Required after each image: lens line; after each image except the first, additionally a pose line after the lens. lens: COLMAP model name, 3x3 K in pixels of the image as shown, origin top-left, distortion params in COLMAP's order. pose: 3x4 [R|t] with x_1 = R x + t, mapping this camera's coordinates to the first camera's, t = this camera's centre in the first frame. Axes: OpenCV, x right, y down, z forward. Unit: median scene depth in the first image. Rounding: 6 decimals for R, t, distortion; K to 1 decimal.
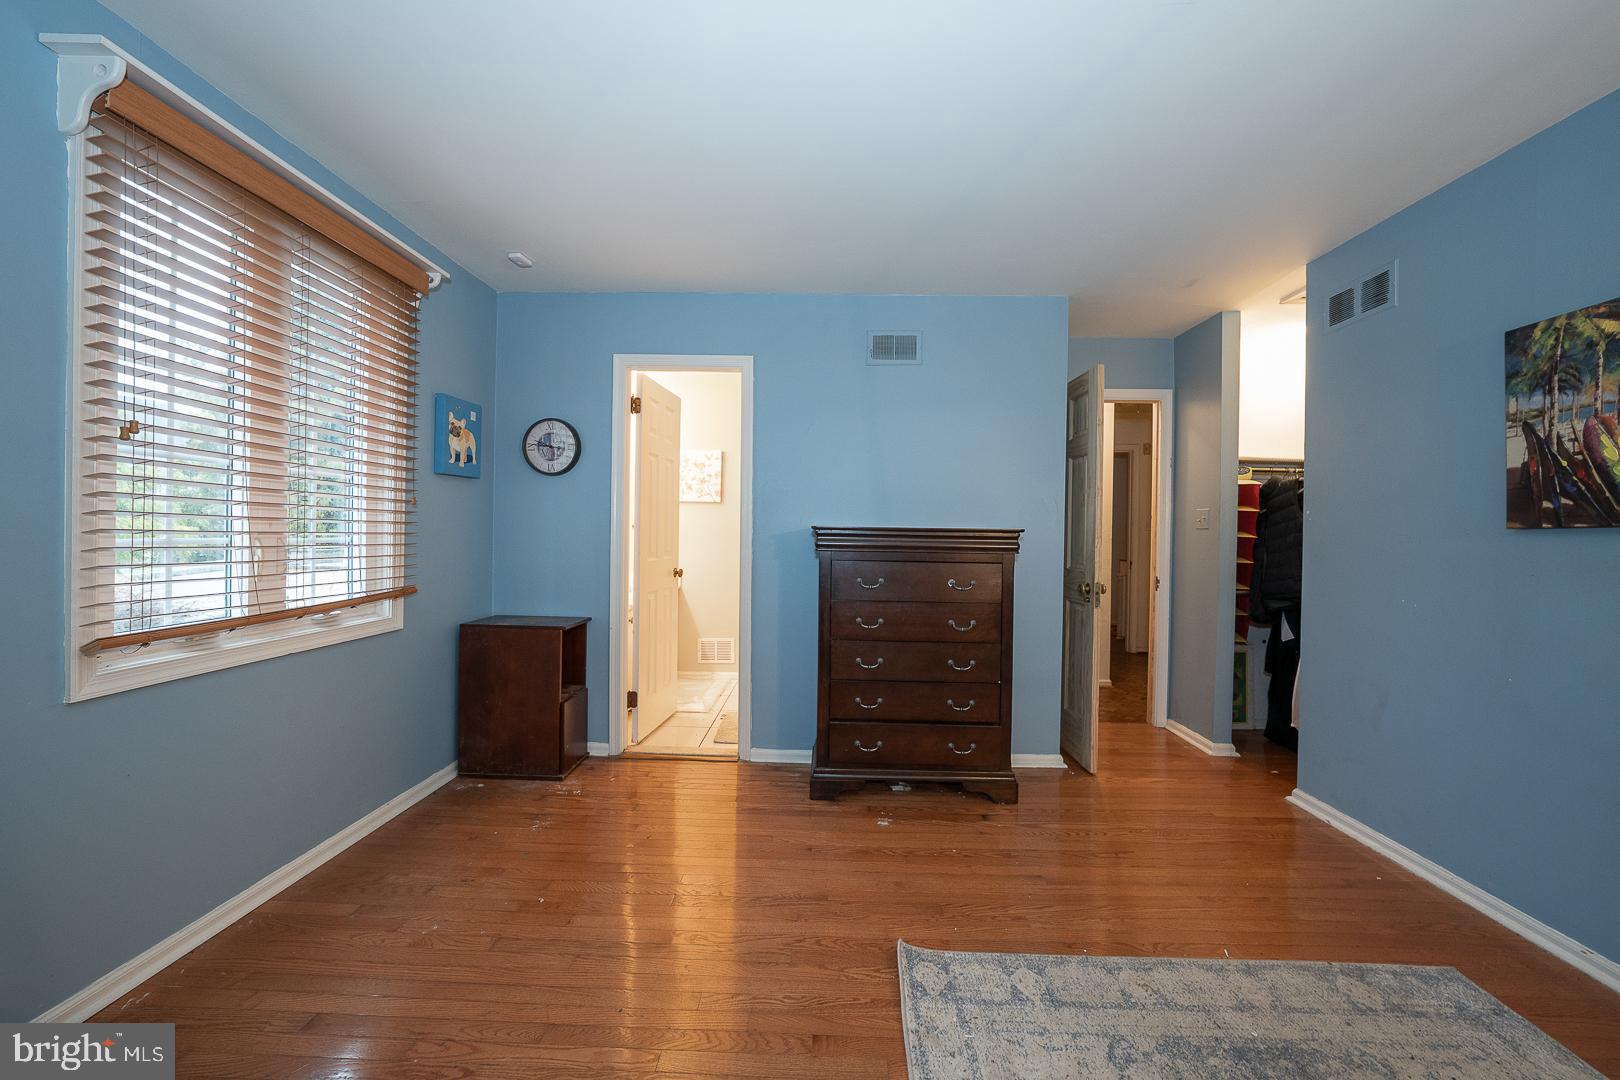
lens RADIAL K [[597.9, 0, 809.0], [0, 597.9, 535.3], [0, 0, 1]] dist [-0.000485, -0.000036]
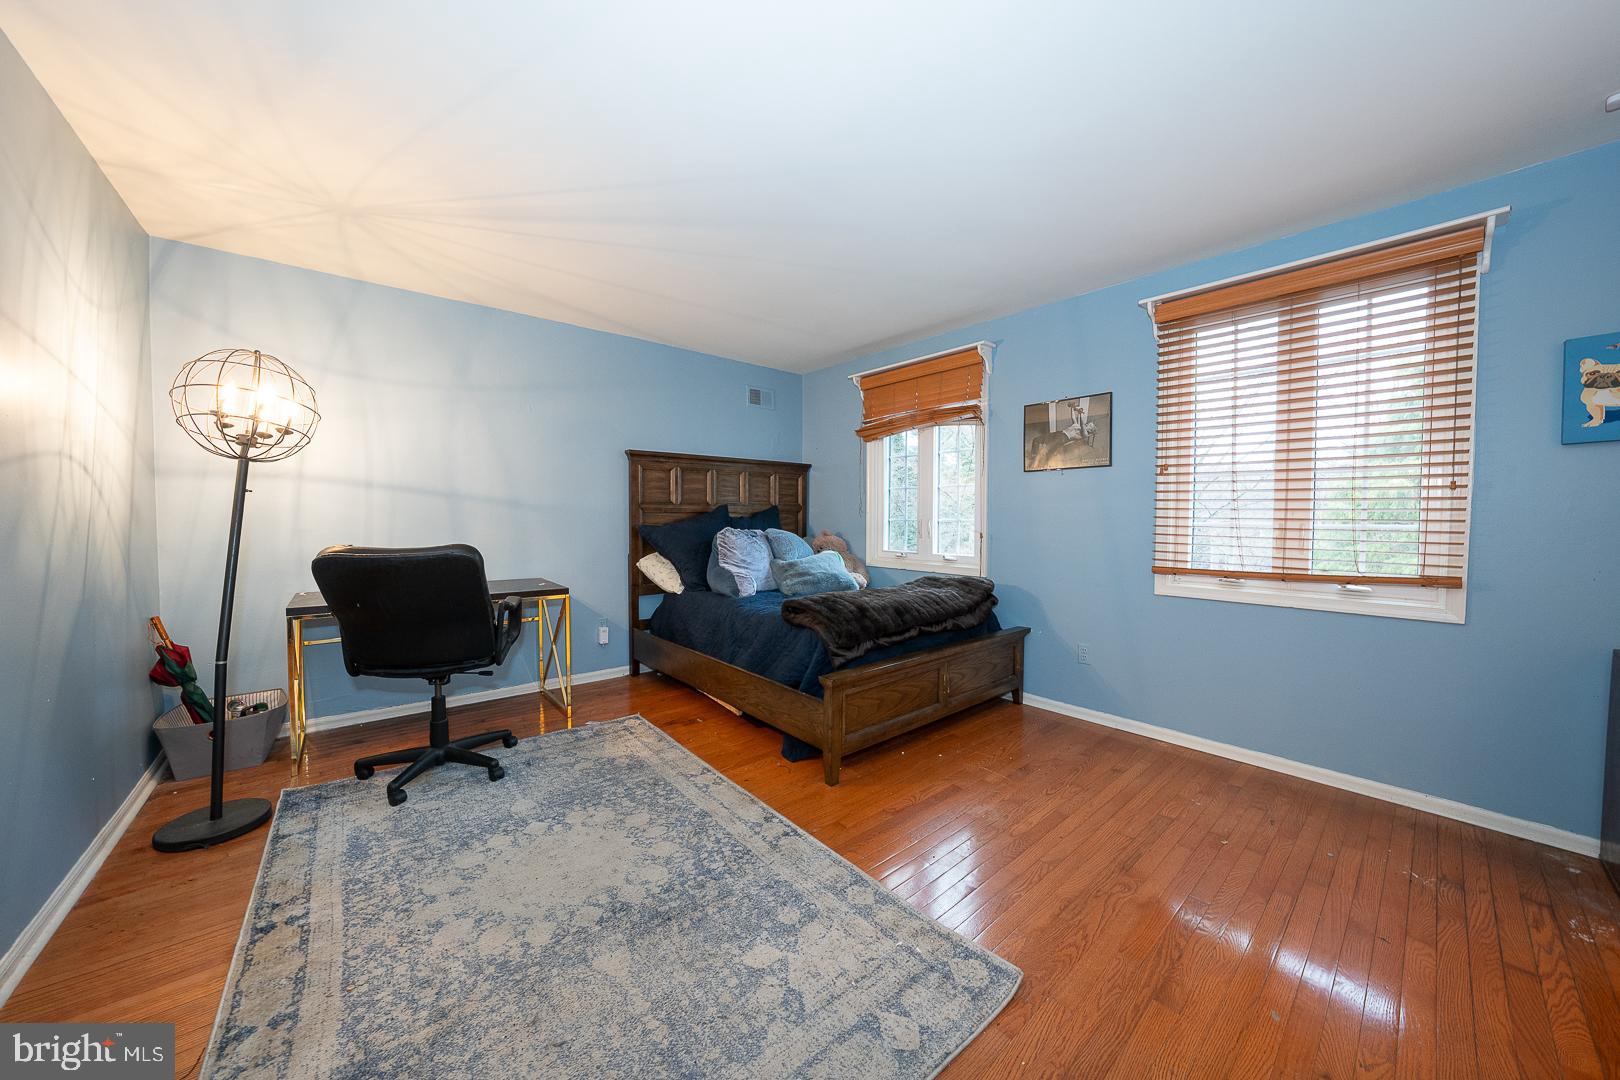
lens RADIAL K [[557.3, 0, 811.3], [0, 557.3, 535.9], [0, 0, 1]] dist [-0.027748, 0.005110]
pose [[-0.739792, 0.002516, -0.672831, 0.895618], [-0.021186, 0.999410, 0.027032, 0.027642], [0.672502, 0.034253, -0.739302, 1.338911]]
